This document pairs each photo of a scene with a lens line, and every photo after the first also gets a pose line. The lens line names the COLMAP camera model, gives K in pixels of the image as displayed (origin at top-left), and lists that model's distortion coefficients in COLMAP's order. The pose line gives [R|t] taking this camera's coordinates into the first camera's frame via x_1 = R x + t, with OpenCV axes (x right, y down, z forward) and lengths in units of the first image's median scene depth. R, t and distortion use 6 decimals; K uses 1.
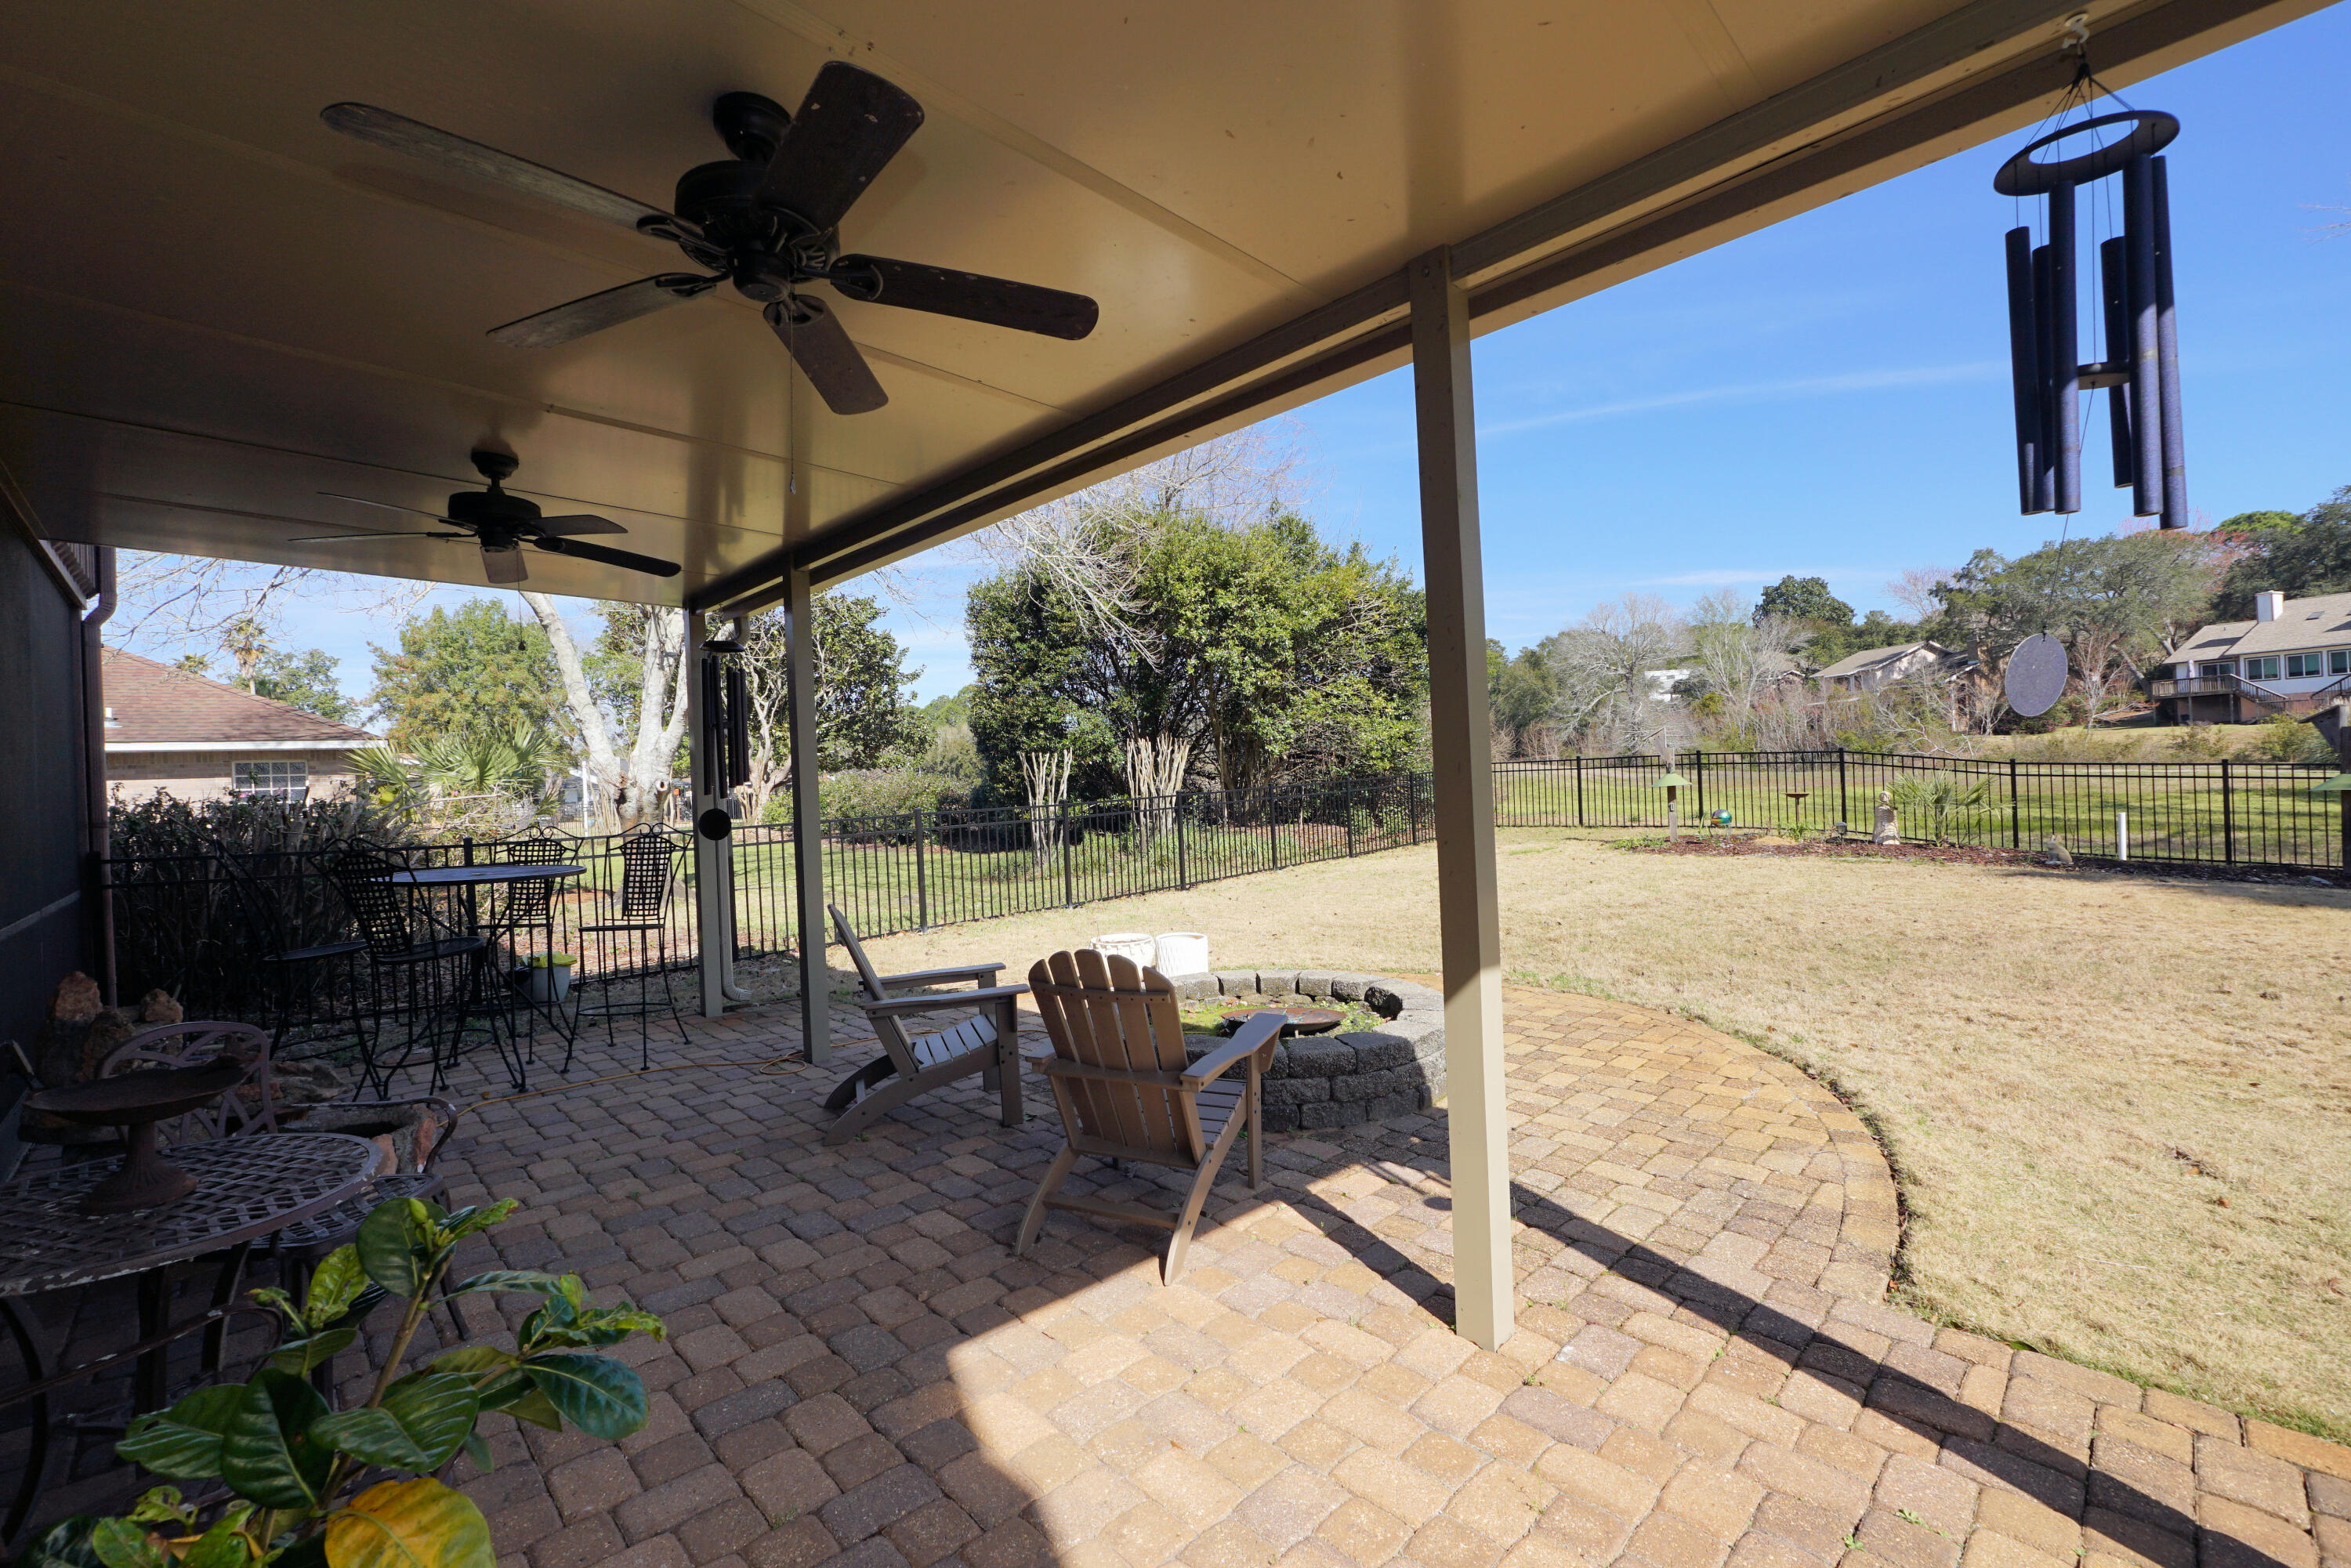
lens RADIAL K [[974.2, 0, 1168.8], [0, 974.2, 777.6], [0, 0, 1]] dist [-0.000028, 0.000628]
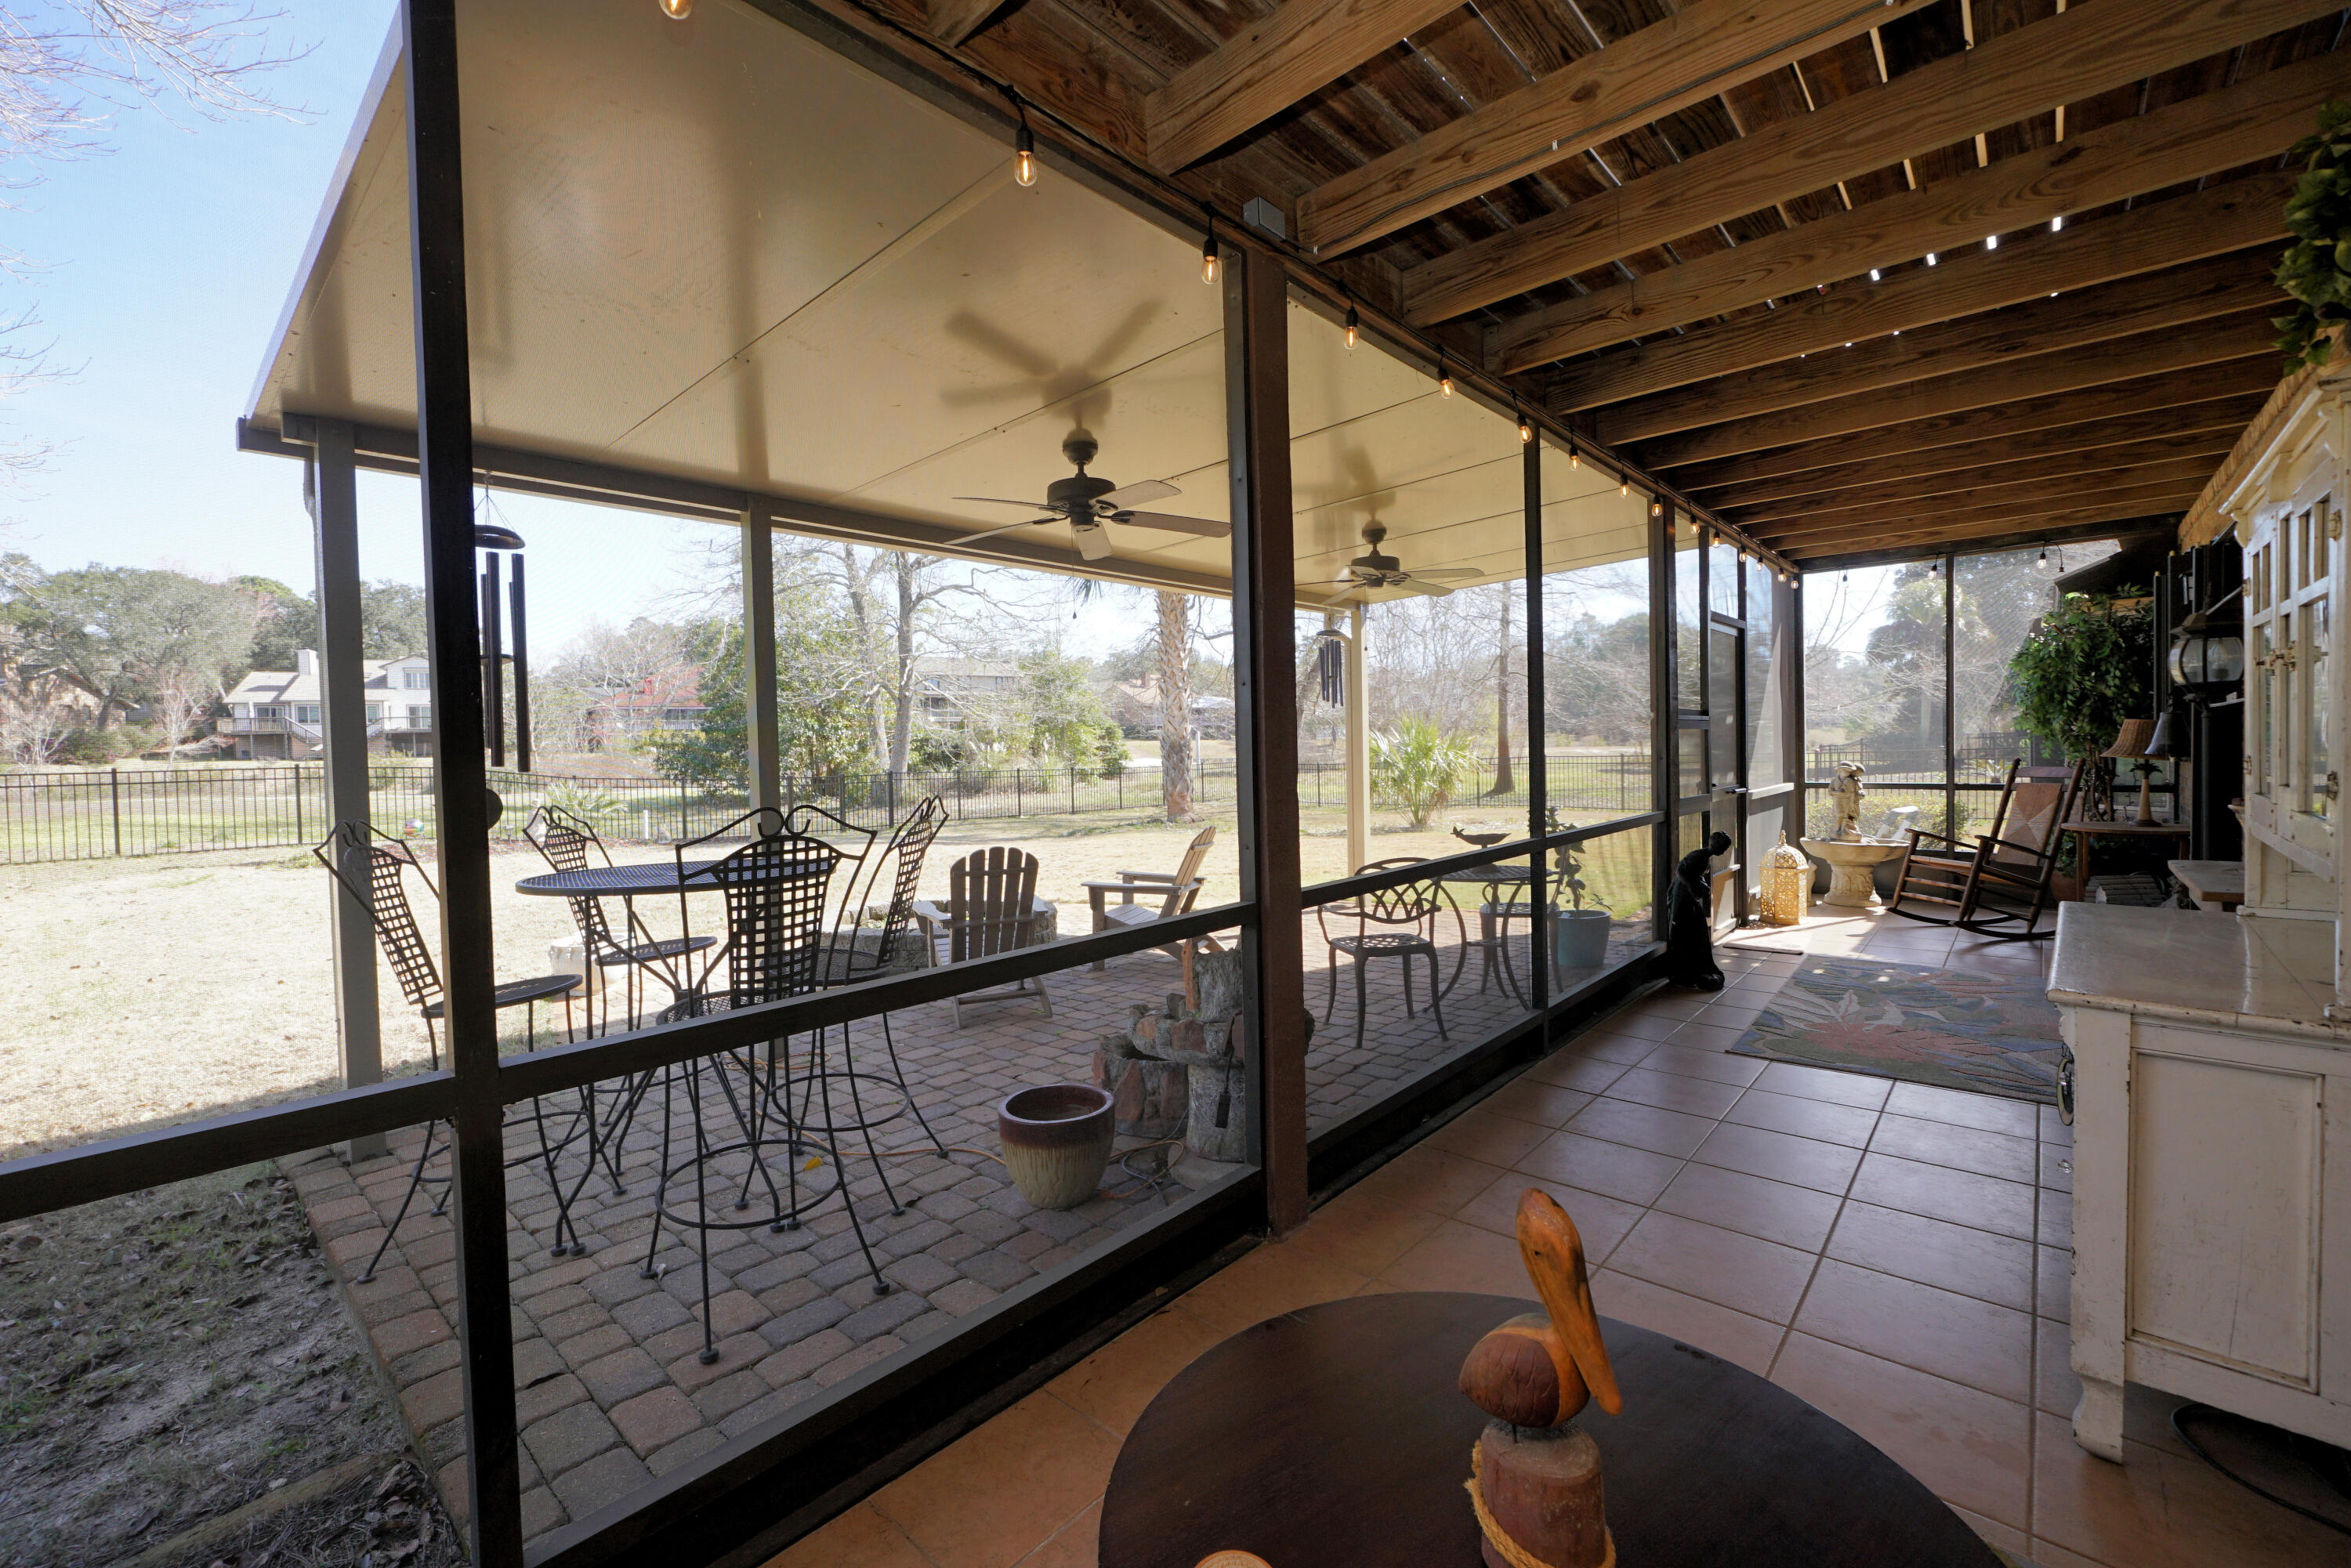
lens RADIAL K [[974.2, 0, 1165.3], [0, 974.2, 776.6], [0, 0, 1]] dist [-0.000028, 0.000628]
pose [[-0.068132, 0.013166, 0.997589, -0.137847], [0.023303, 0.999661, -0.011602, 0.002456], [-0.997404, 0.022457, -0.068416, 0.030793]]
